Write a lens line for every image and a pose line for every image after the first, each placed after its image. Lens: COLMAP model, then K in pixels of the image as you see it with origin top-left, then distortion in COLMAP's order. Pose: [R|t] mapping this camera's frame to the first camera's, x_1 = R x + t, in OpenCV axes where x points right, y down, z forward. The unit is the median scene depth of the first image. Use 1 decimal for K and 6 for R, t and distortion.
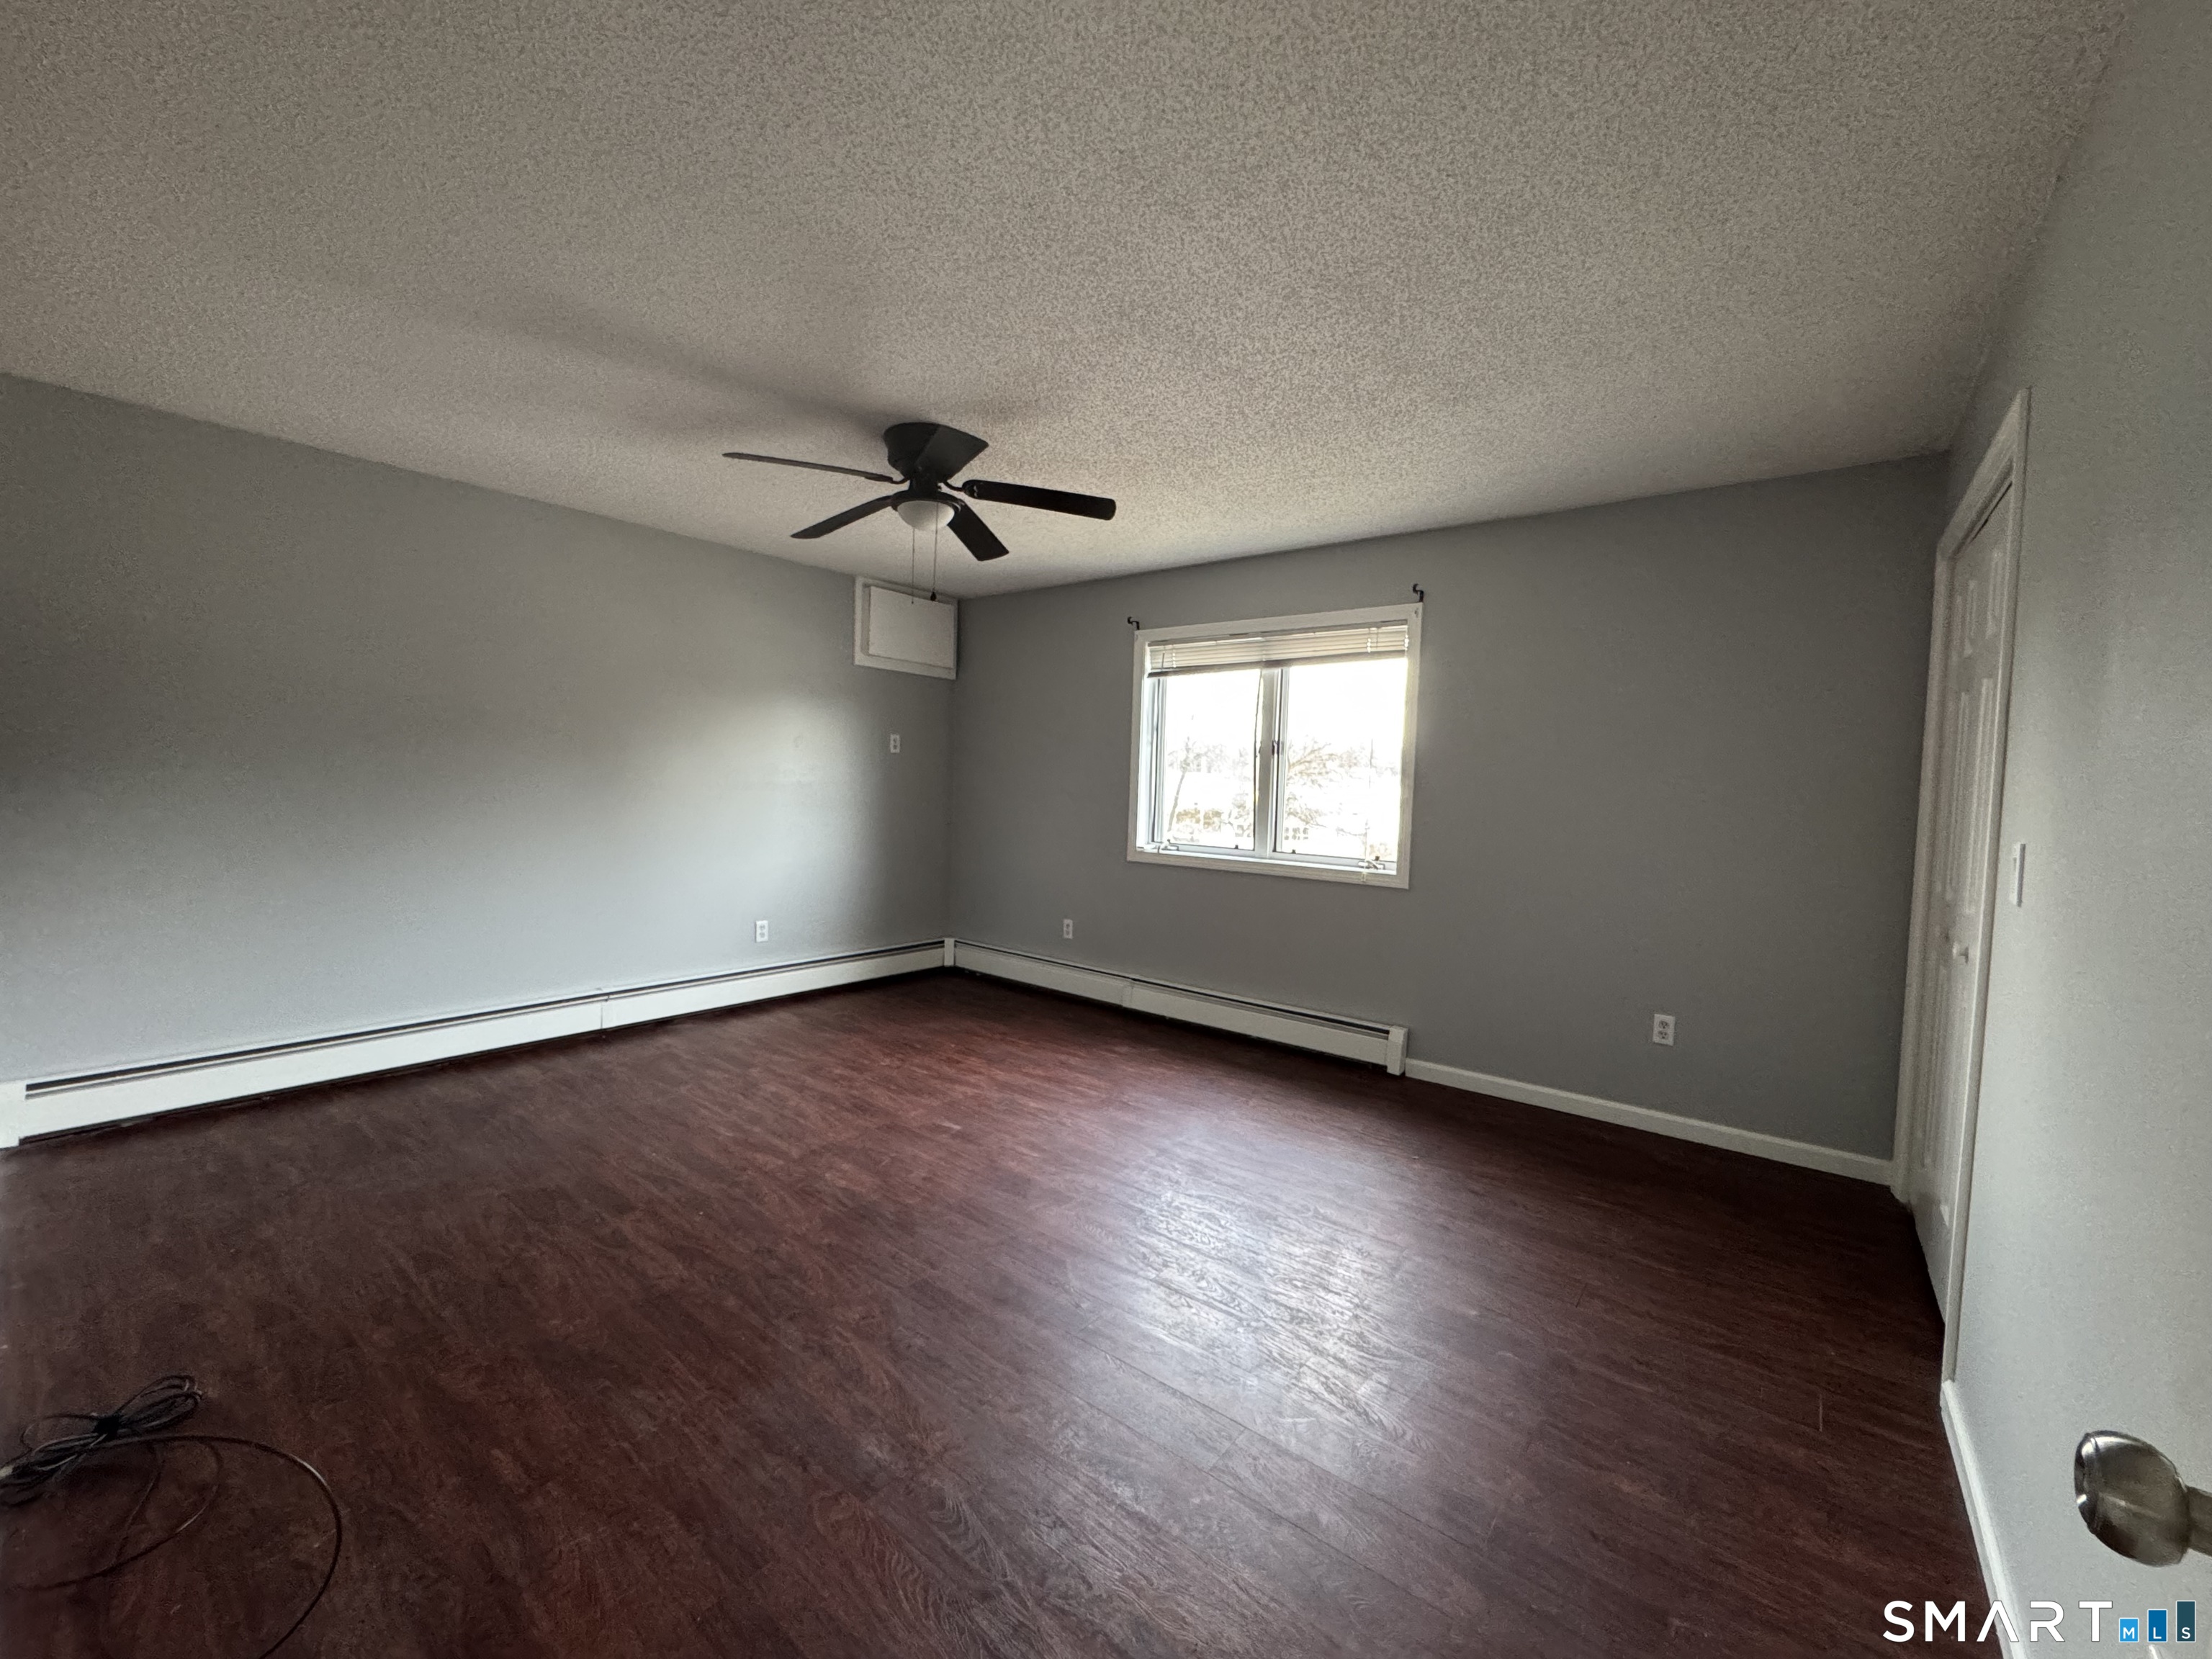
lens RADIAL K [[879.6, 0, 1105.4], [0, 879.6, 822.4], [0, 0, 1]] dist [-0.002462, -0.000306]
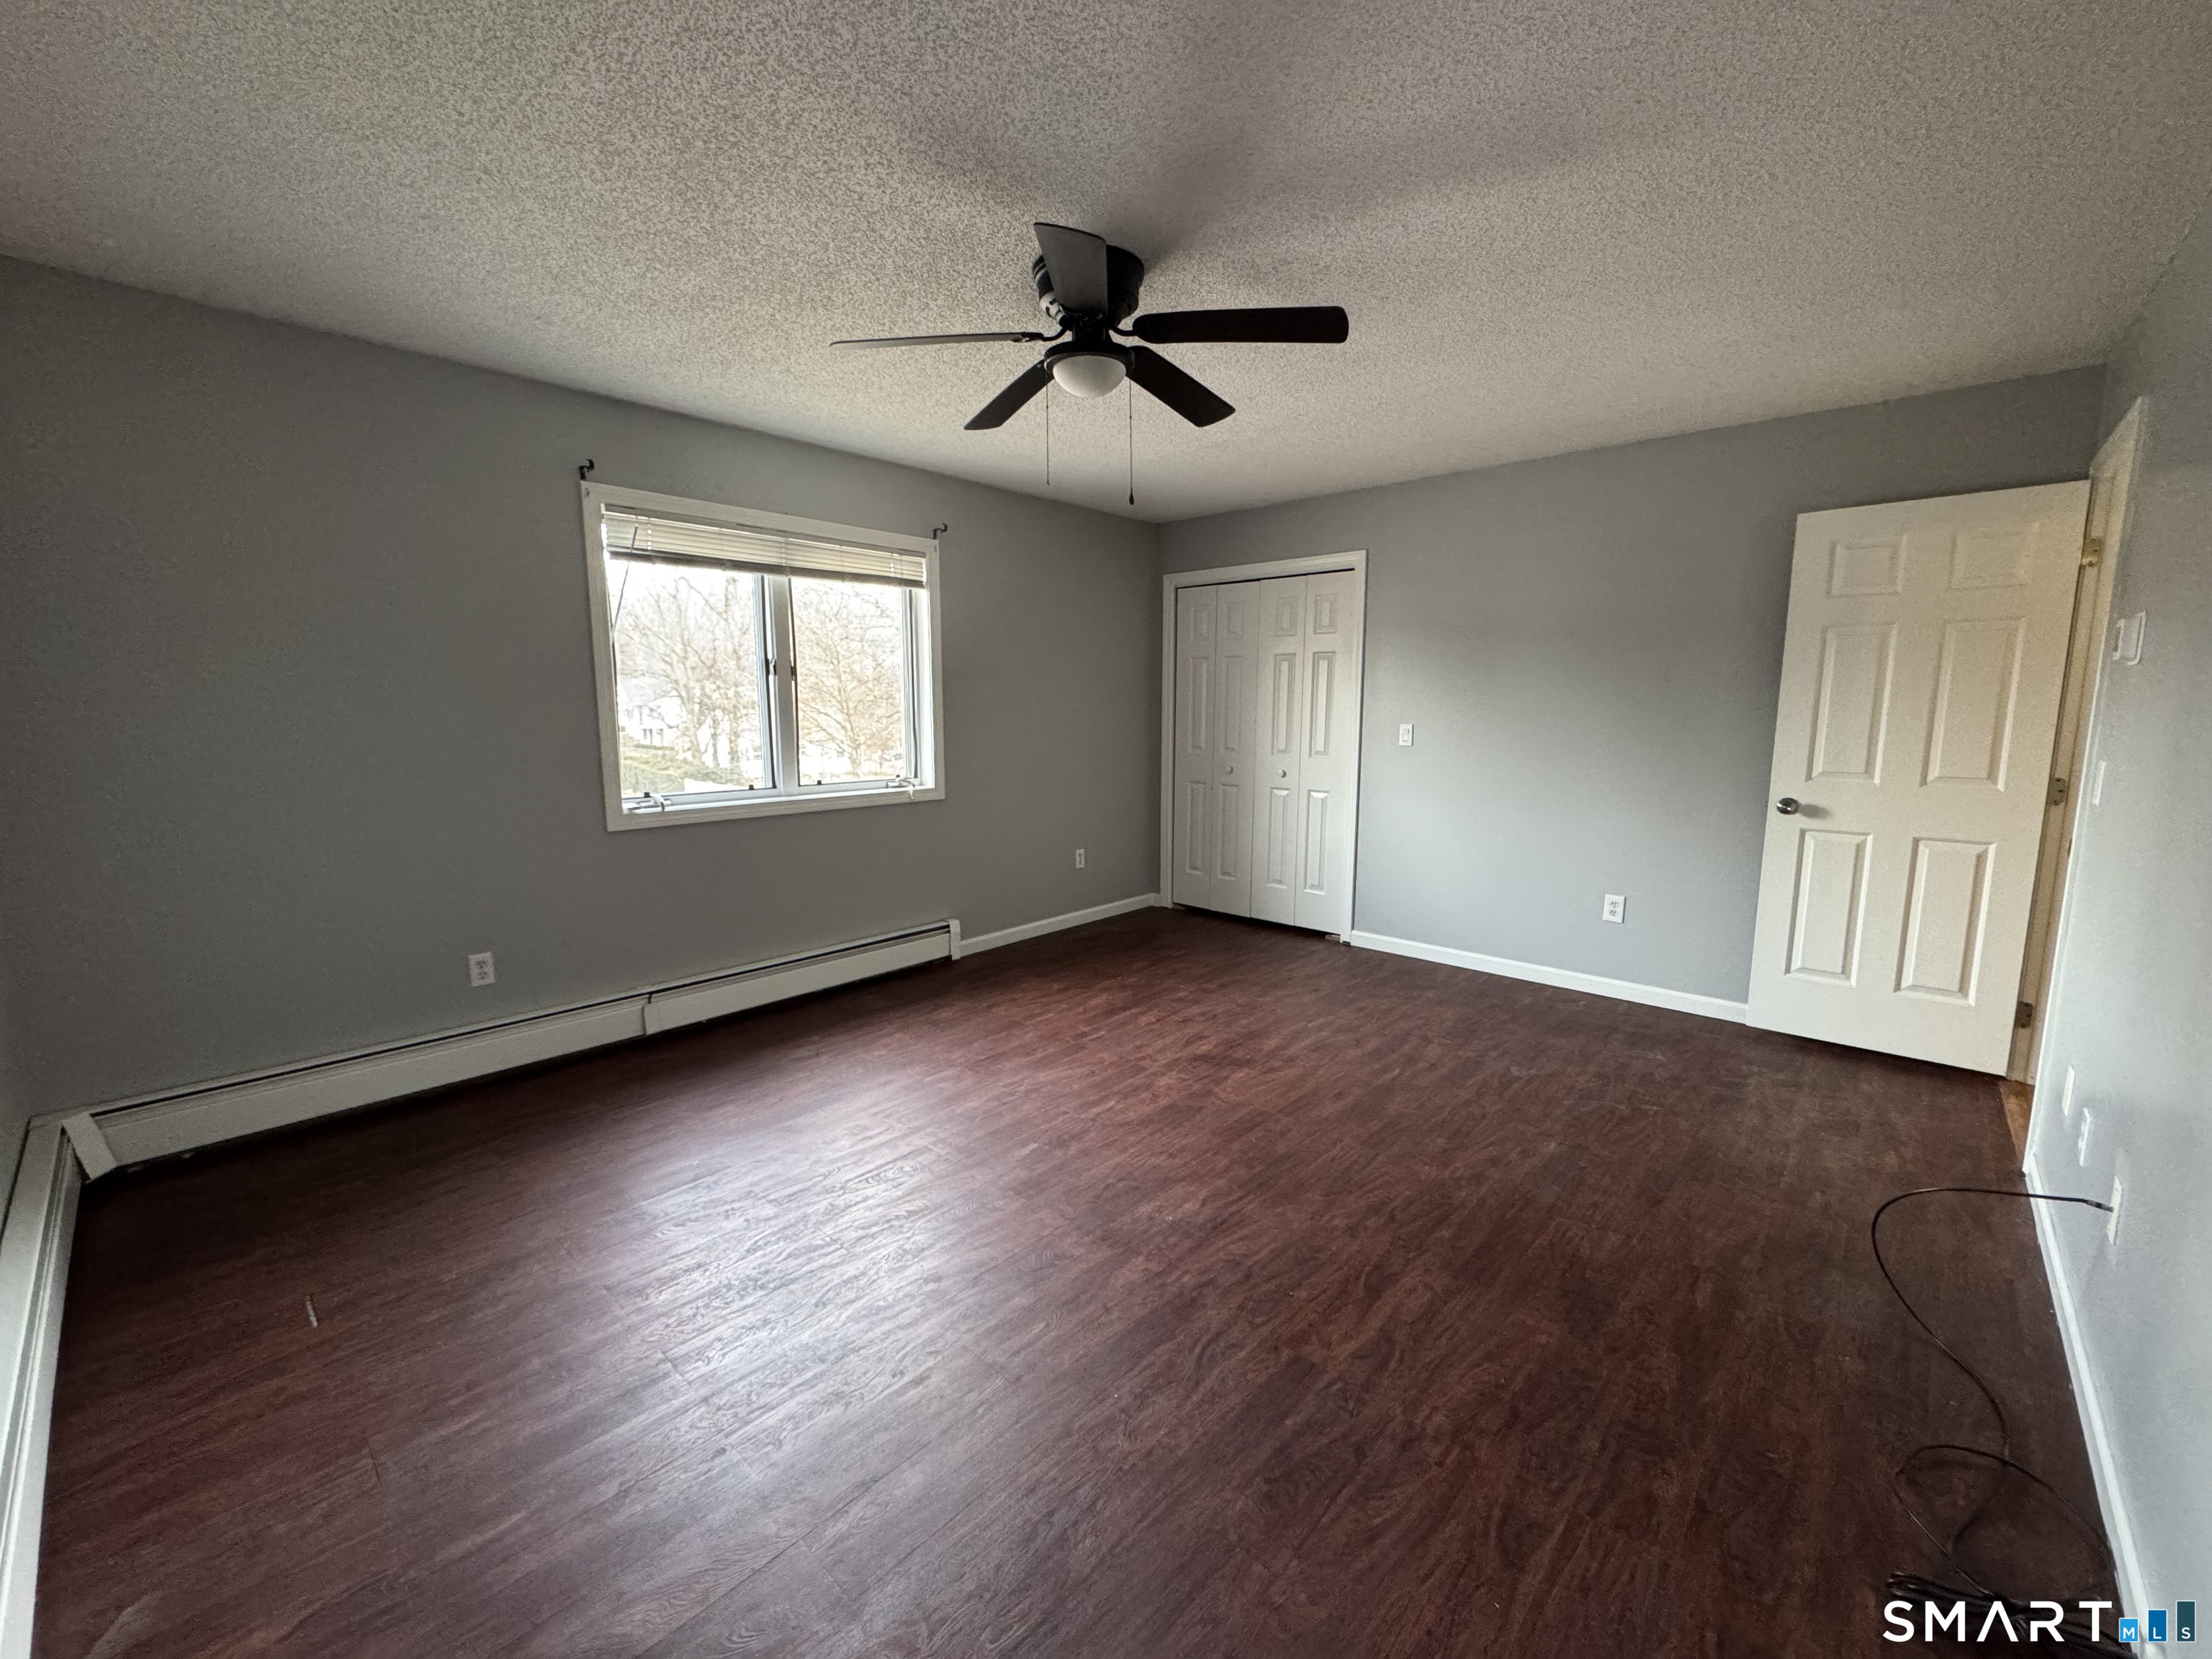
lens RADIAL K [[879.6, 0, 1105.4], [0, 879.6, 822.4], [0, 0, 1]] dist [-0.002462, -0.000306]
pose [[0.072860, -0.164020, 0.983763, -1.041121], [0.047949, 0.985820, 0.160812, -0.091611], [-0.996189, 0.035454, 0.079691, 0.964168]]
